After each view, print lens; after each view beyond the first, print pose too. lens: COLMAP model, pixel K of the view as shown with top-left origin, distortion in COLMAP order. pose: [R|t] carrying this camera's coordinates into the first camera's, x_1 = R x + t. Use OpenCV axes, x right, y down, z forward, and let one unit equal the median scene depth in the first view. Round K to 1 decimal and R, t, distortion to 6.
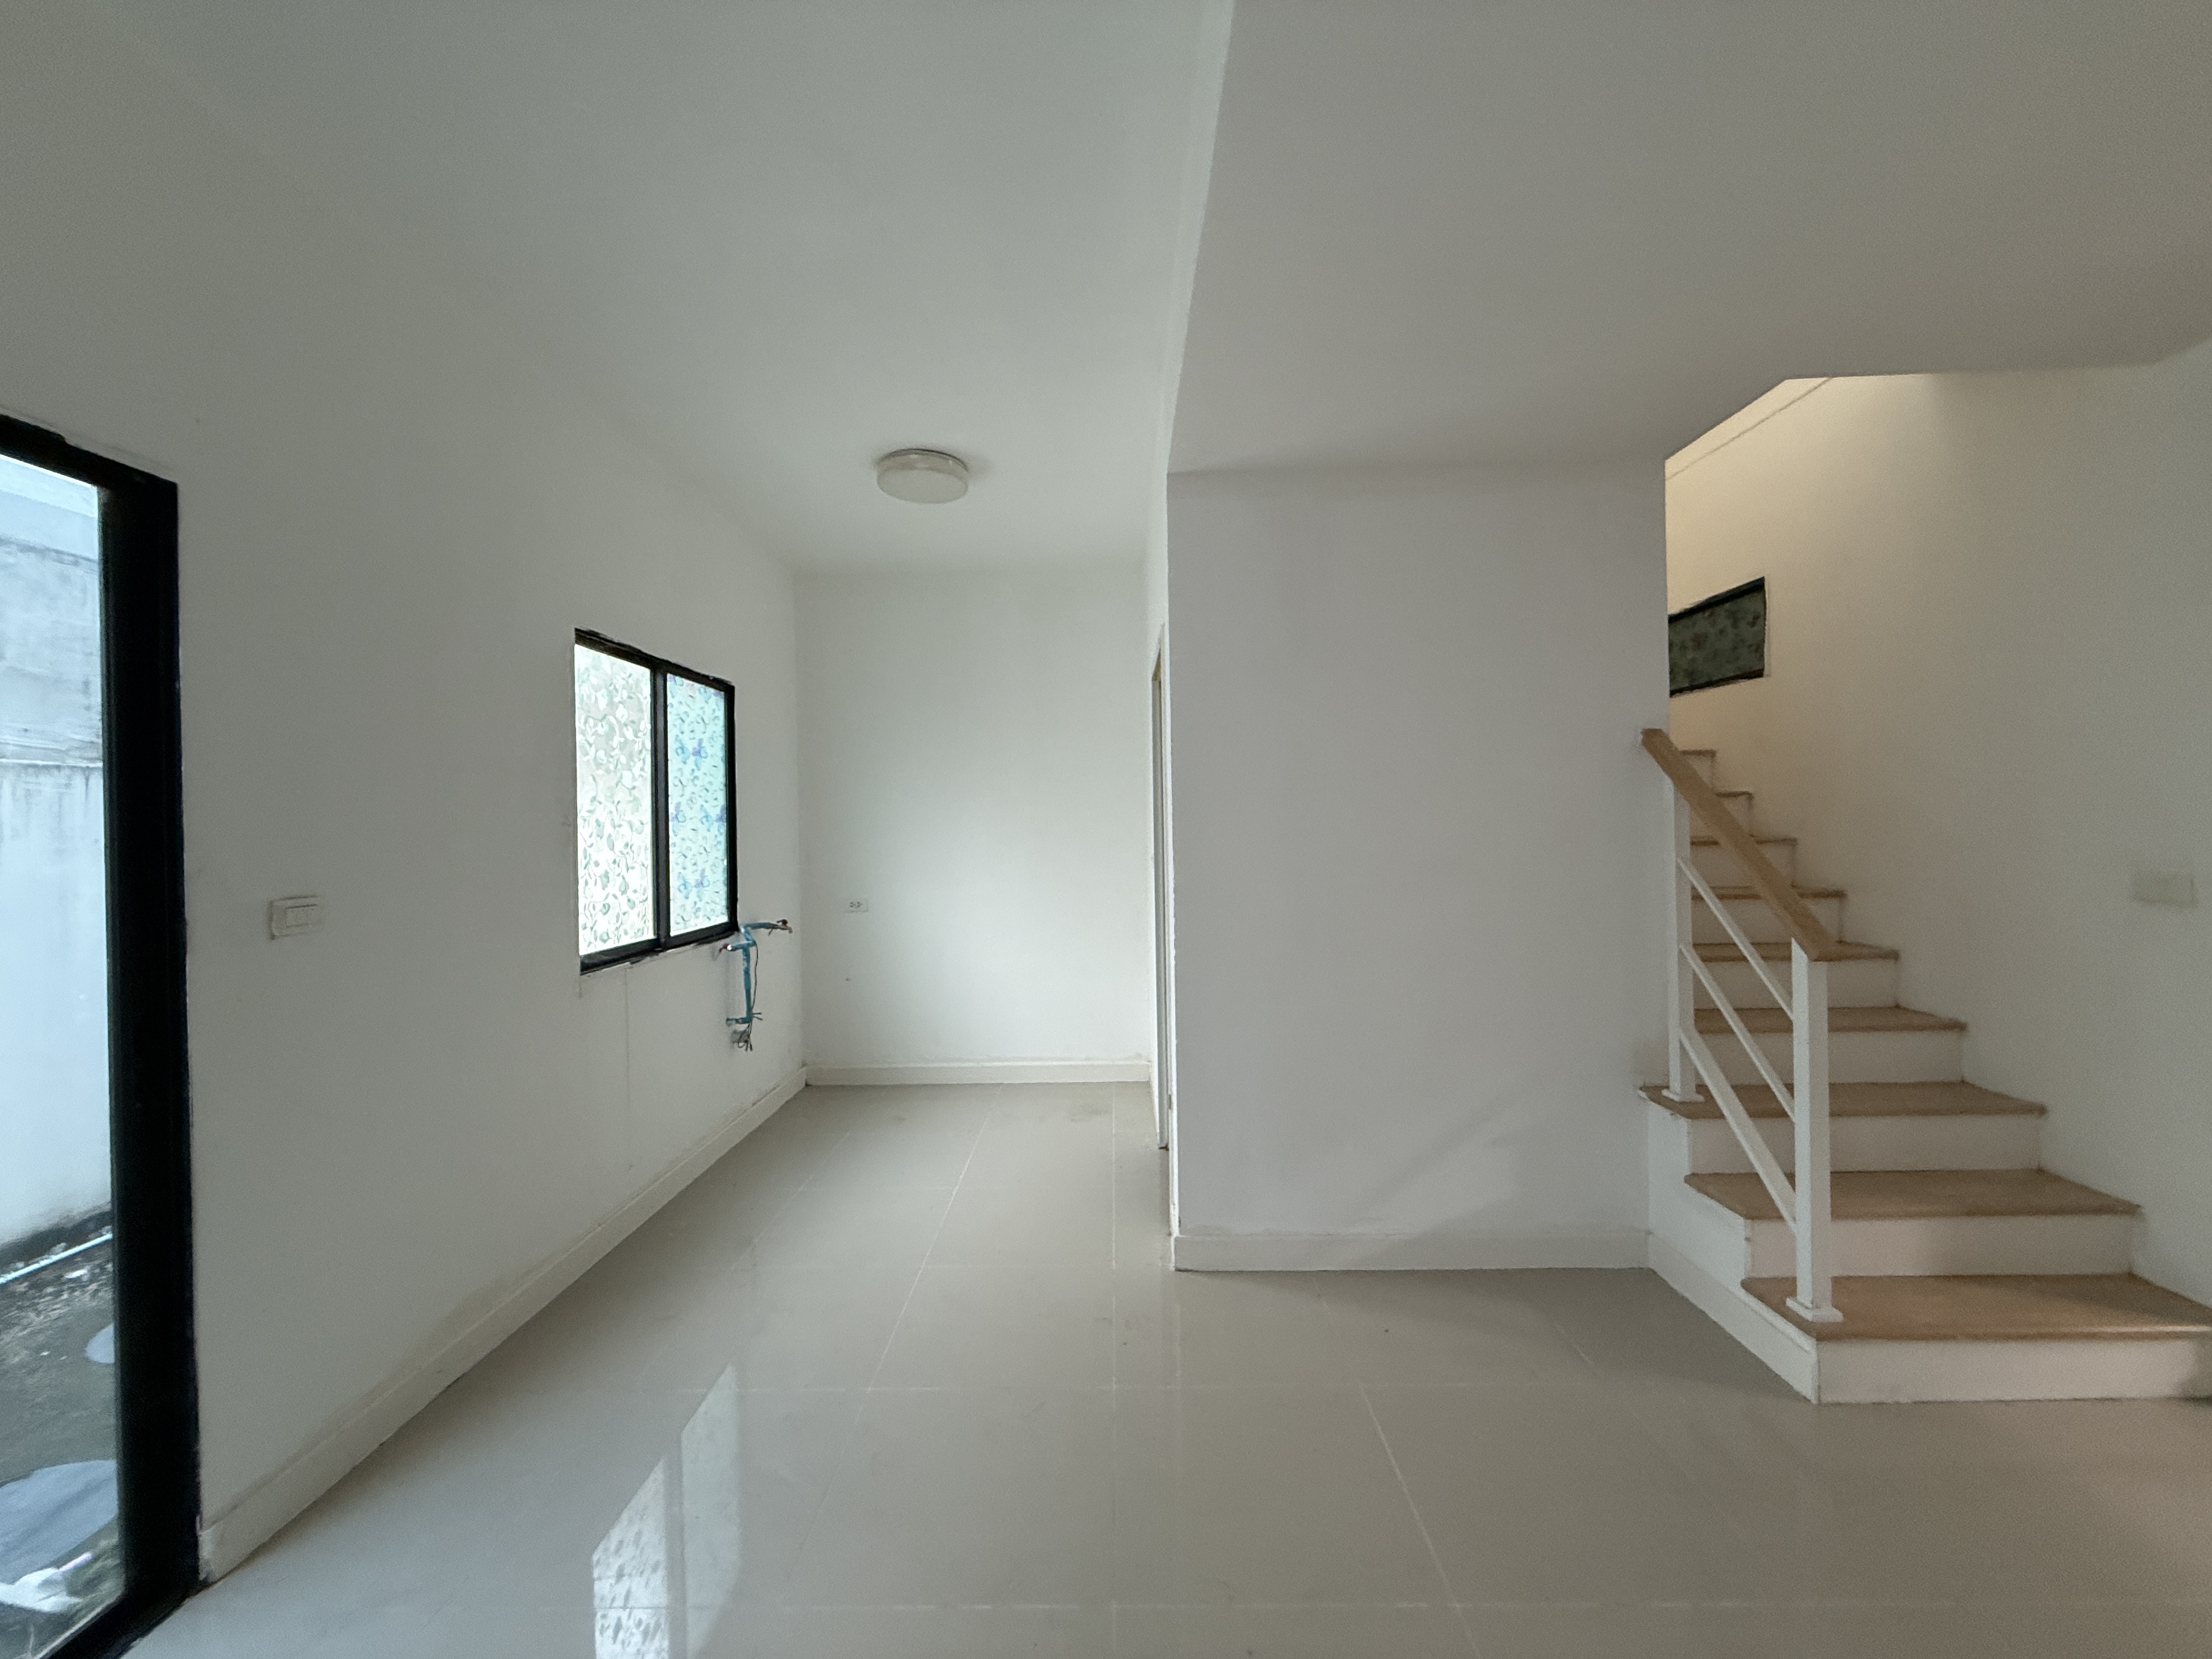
lens RADIAL K [[883.0, 0, 1107.2], [0, 883.0, 832.5], [0, 0, 1]] dist [0.004325, 0.000740]
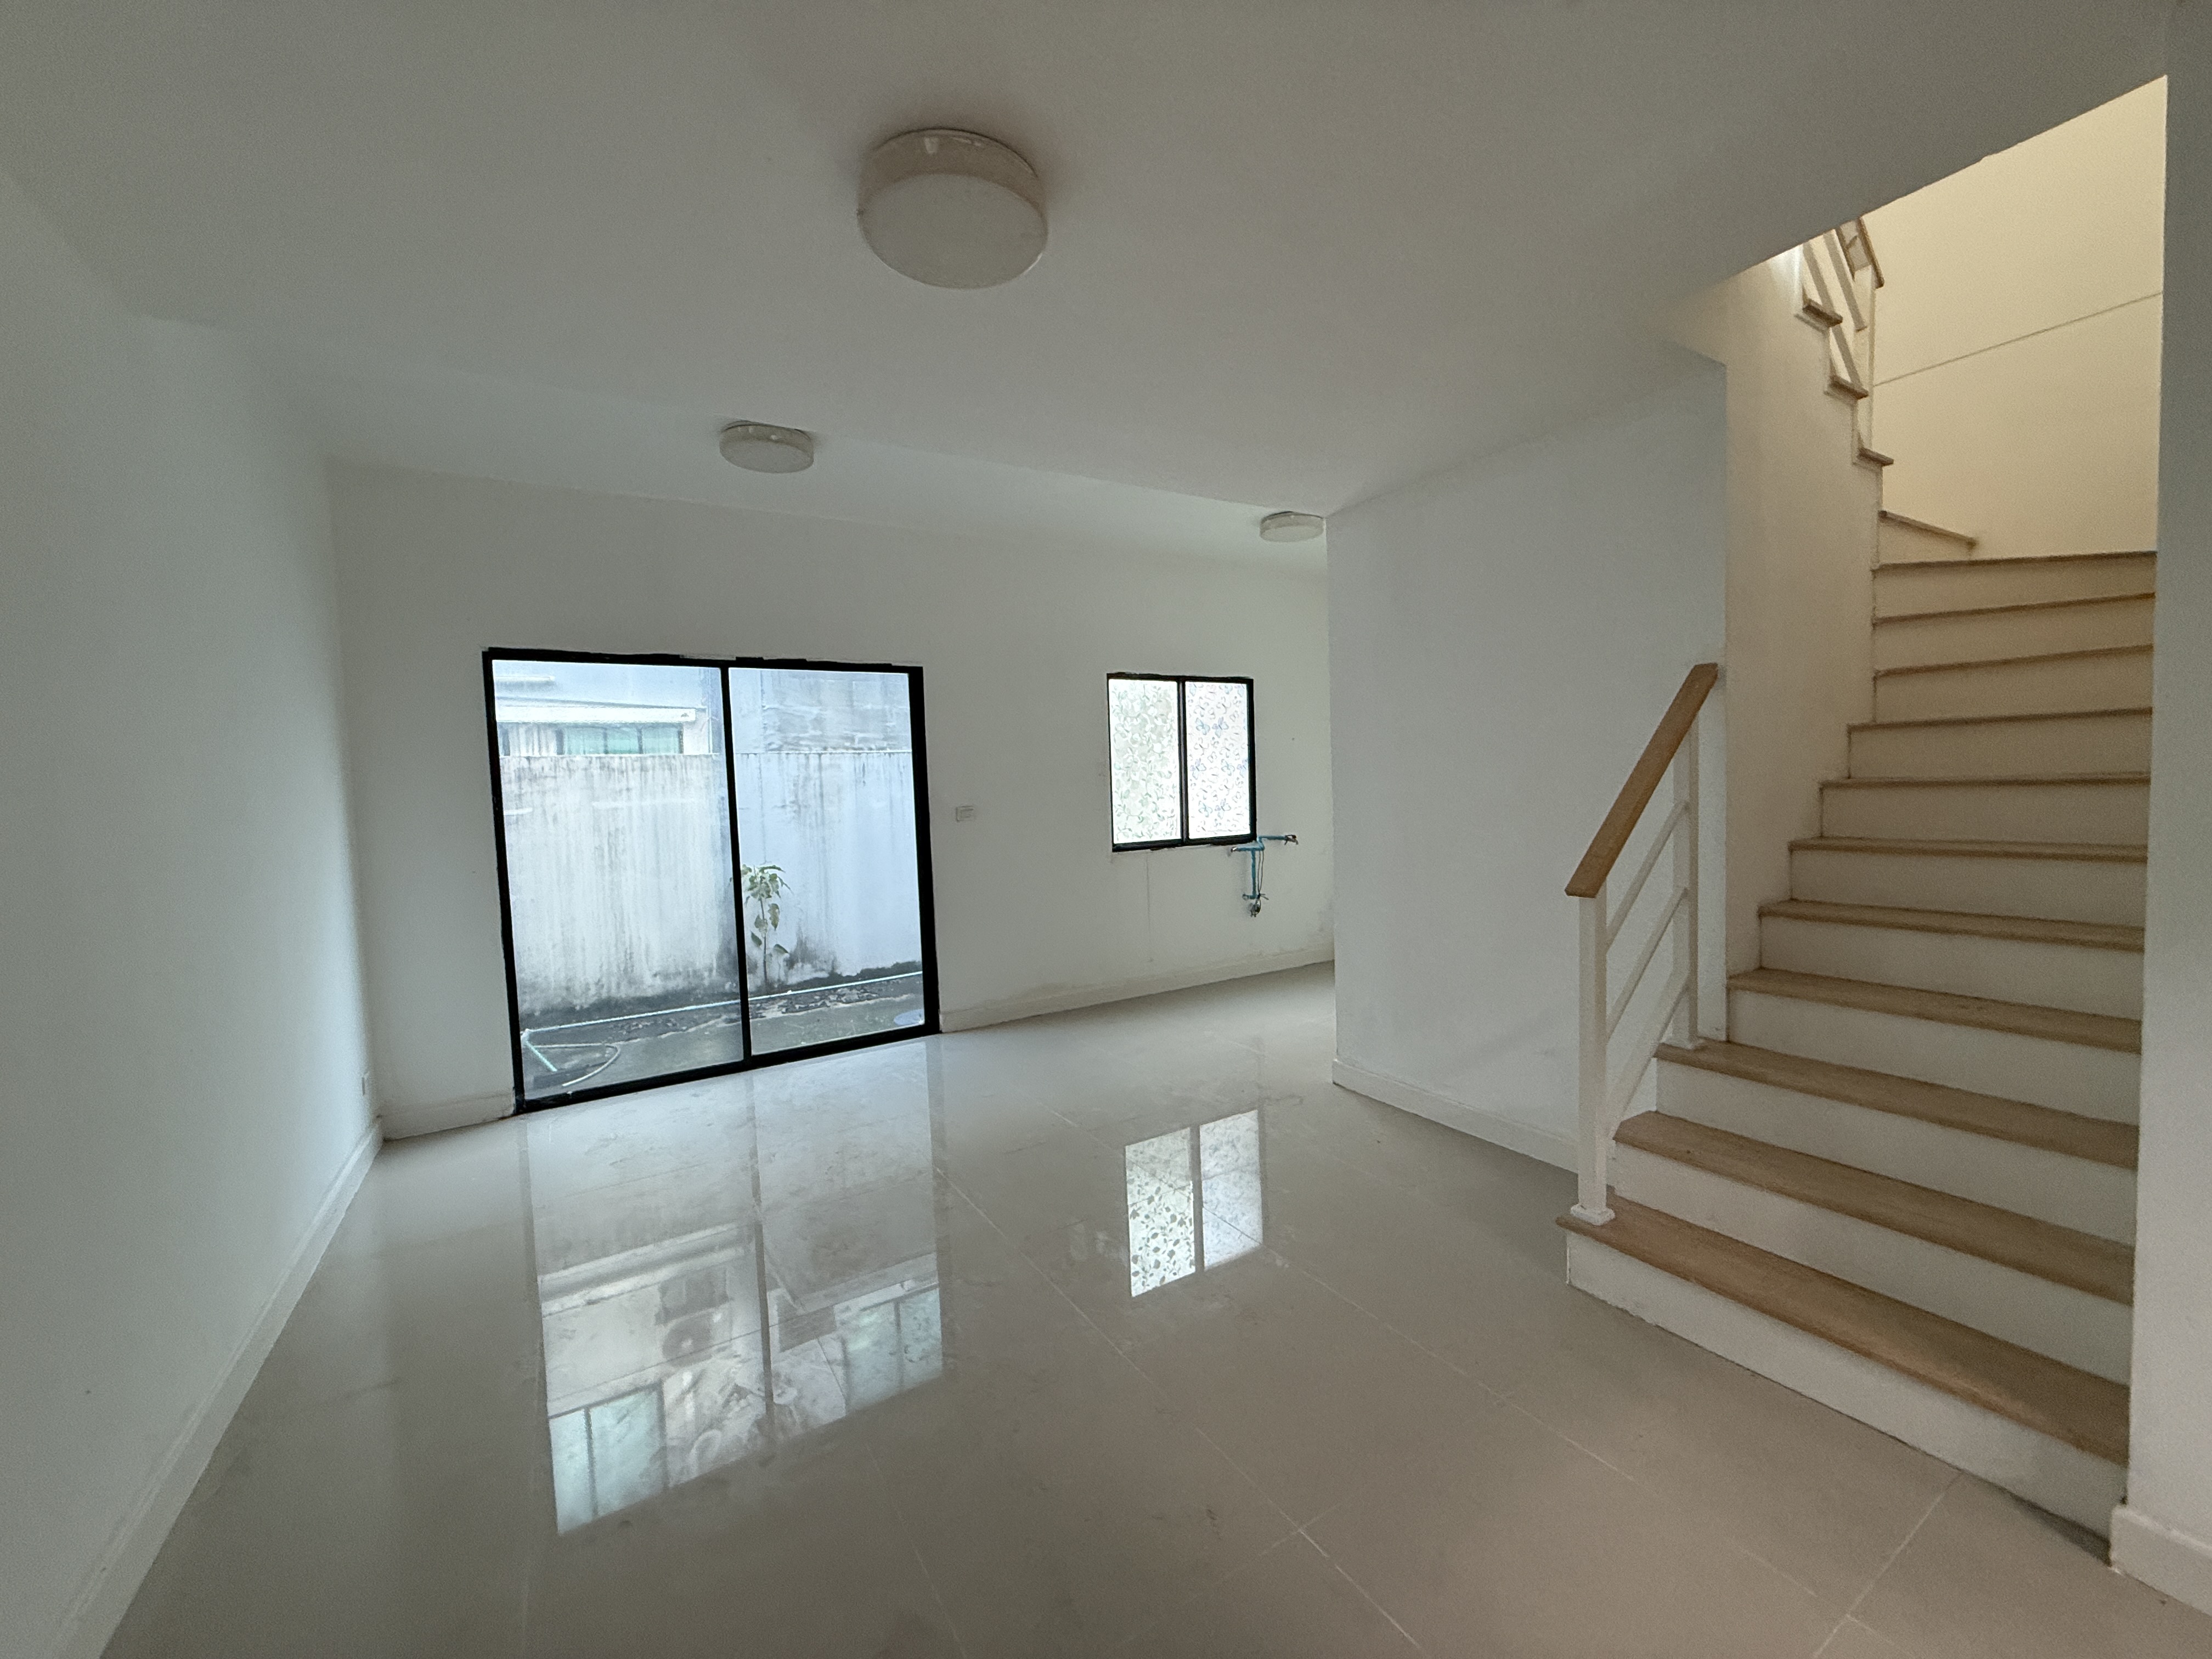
lens RADIAL K [[883.0, 0, 1109.5], [0, 883.0, 843.8], [0, 0, 1]] dist [0.004325, 0.000740]
pose [[0.535728, 0.056678, -0.842486, 0.884524], [0.021680, 0.996493, 0.080824, -0.013253], [0.844112, -0.061565, 0.532620, -0.038789]]
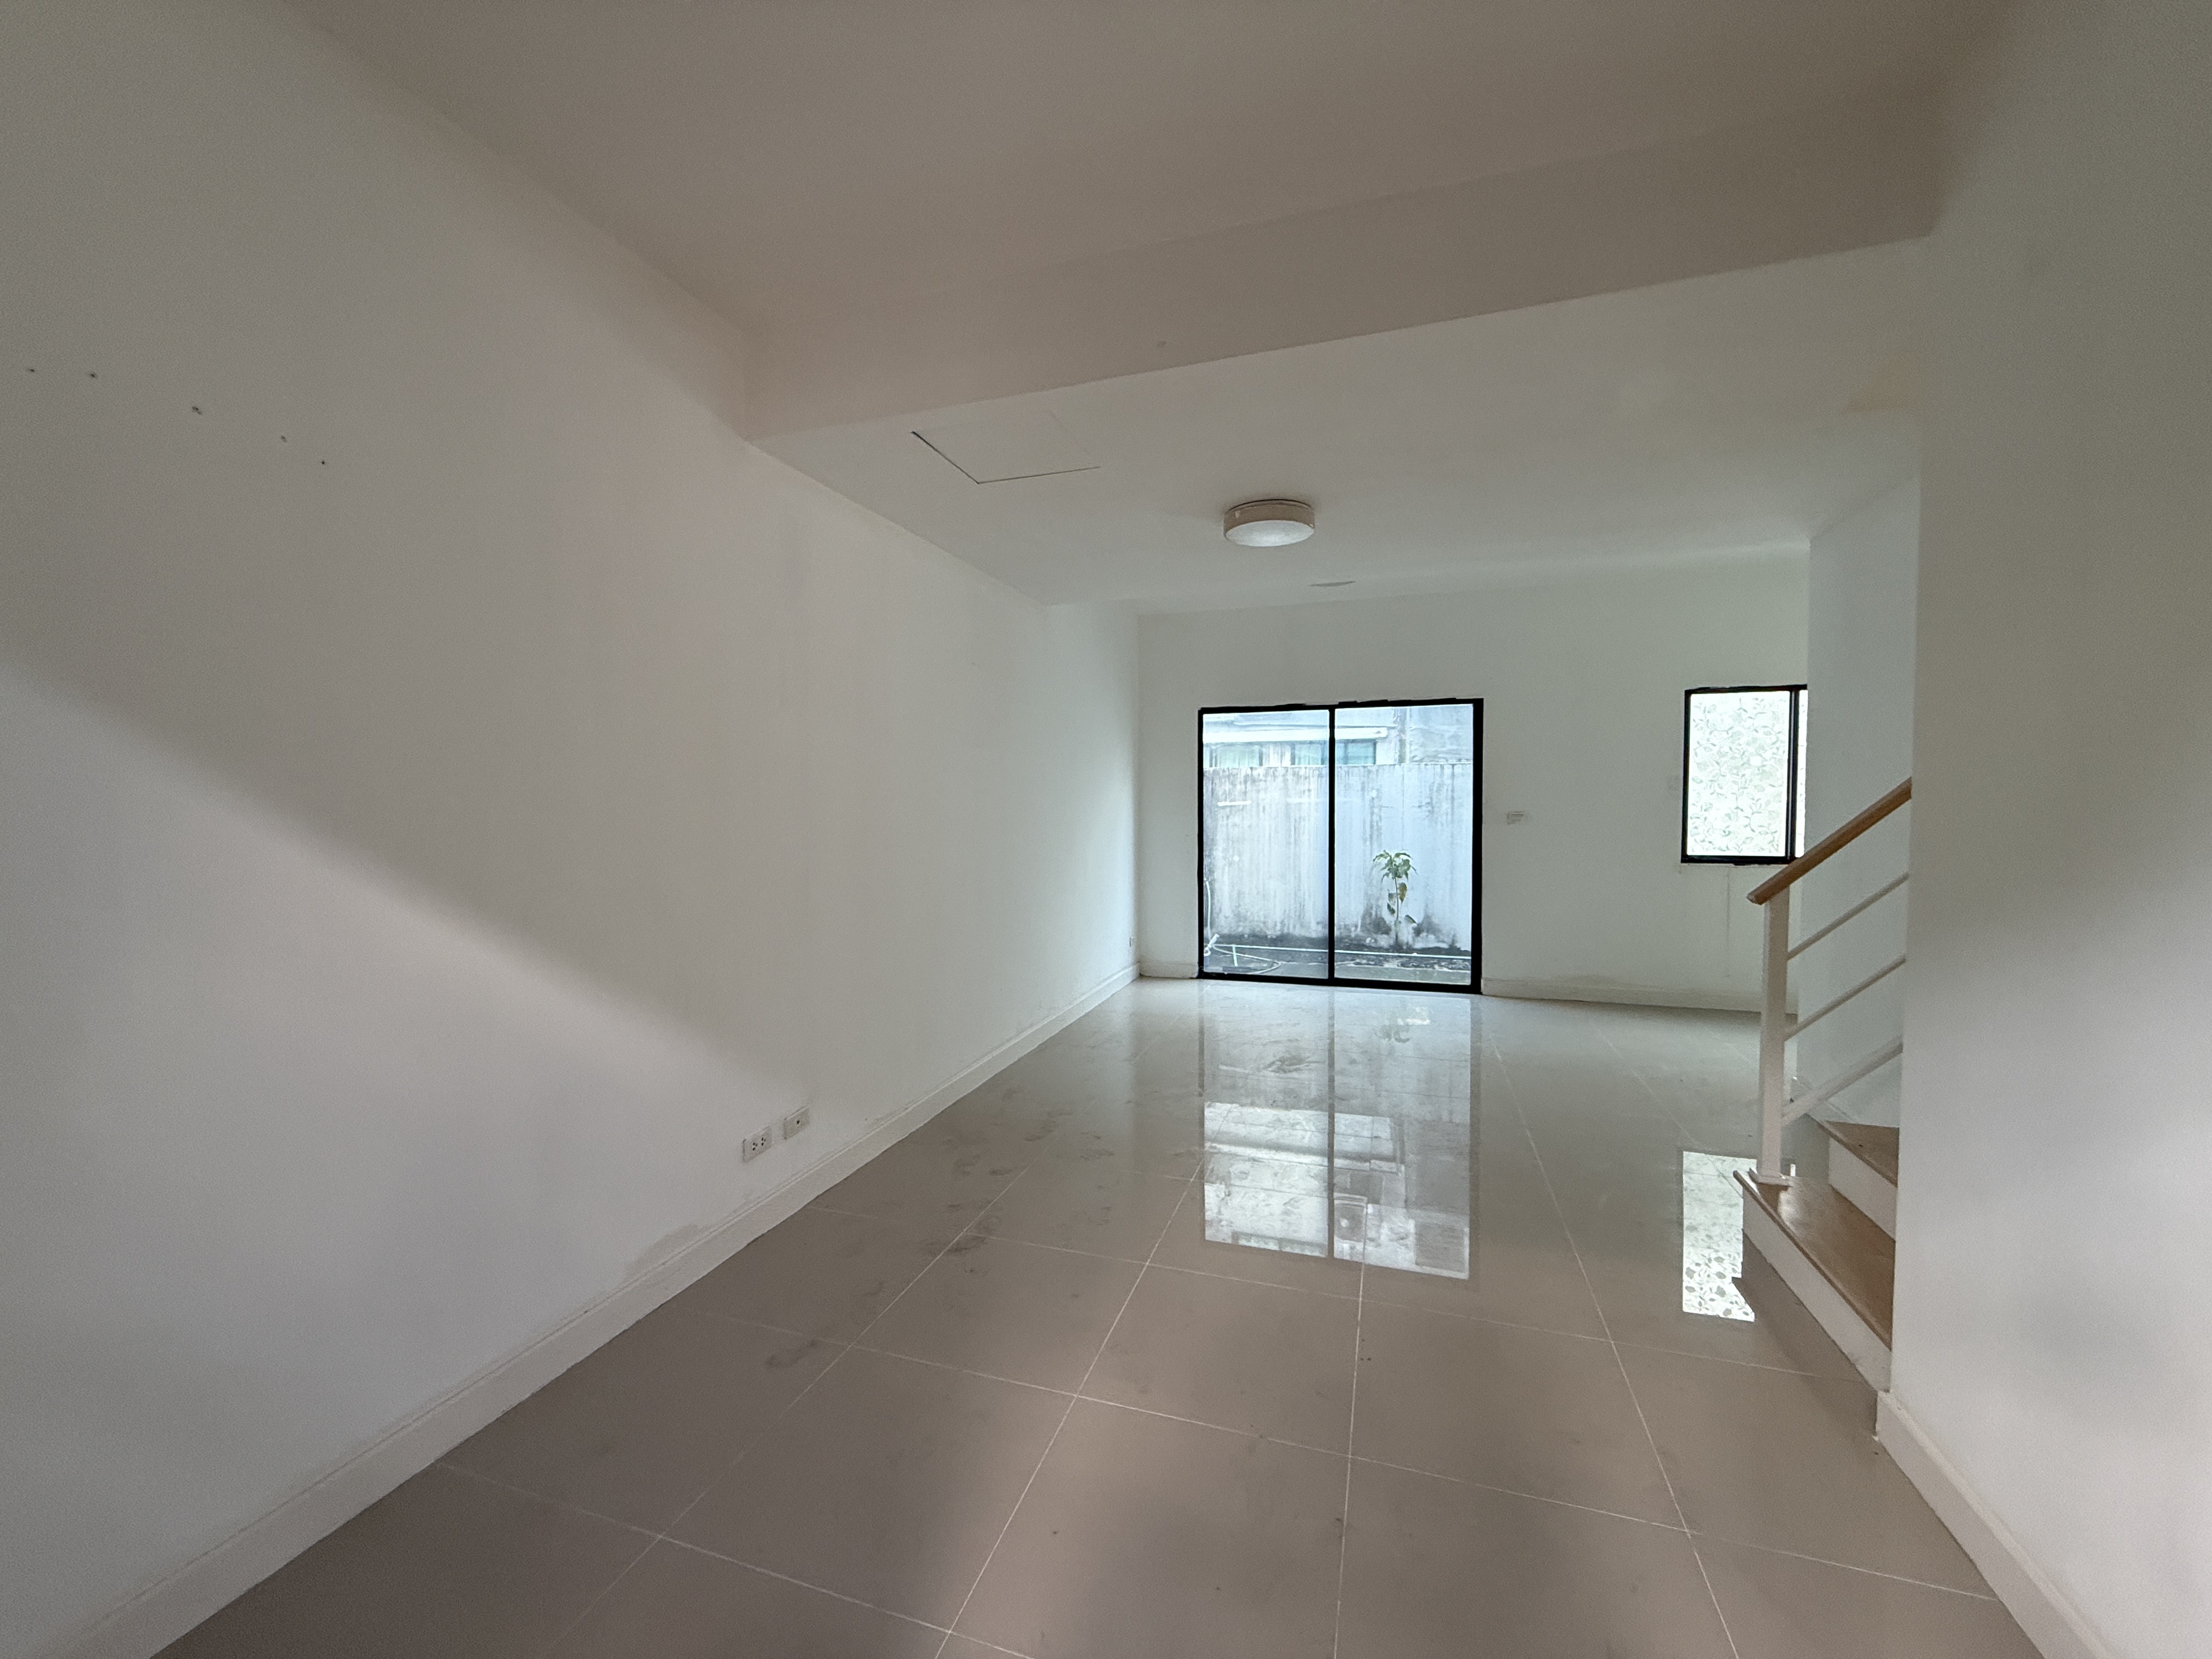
lens RADIAL K [[883.0, 0, 1096.9], [0, 883.0, 833.8], [0, 0, 1]] dist [0.004325, 0.000740]
pose [[-0.307062, 0.055462, -0.950072, 1.458991], [0.002953, 0.998351, 0.057326, -0.020398], [0.951685, 0.014797, -0.306720, 0.296508]]
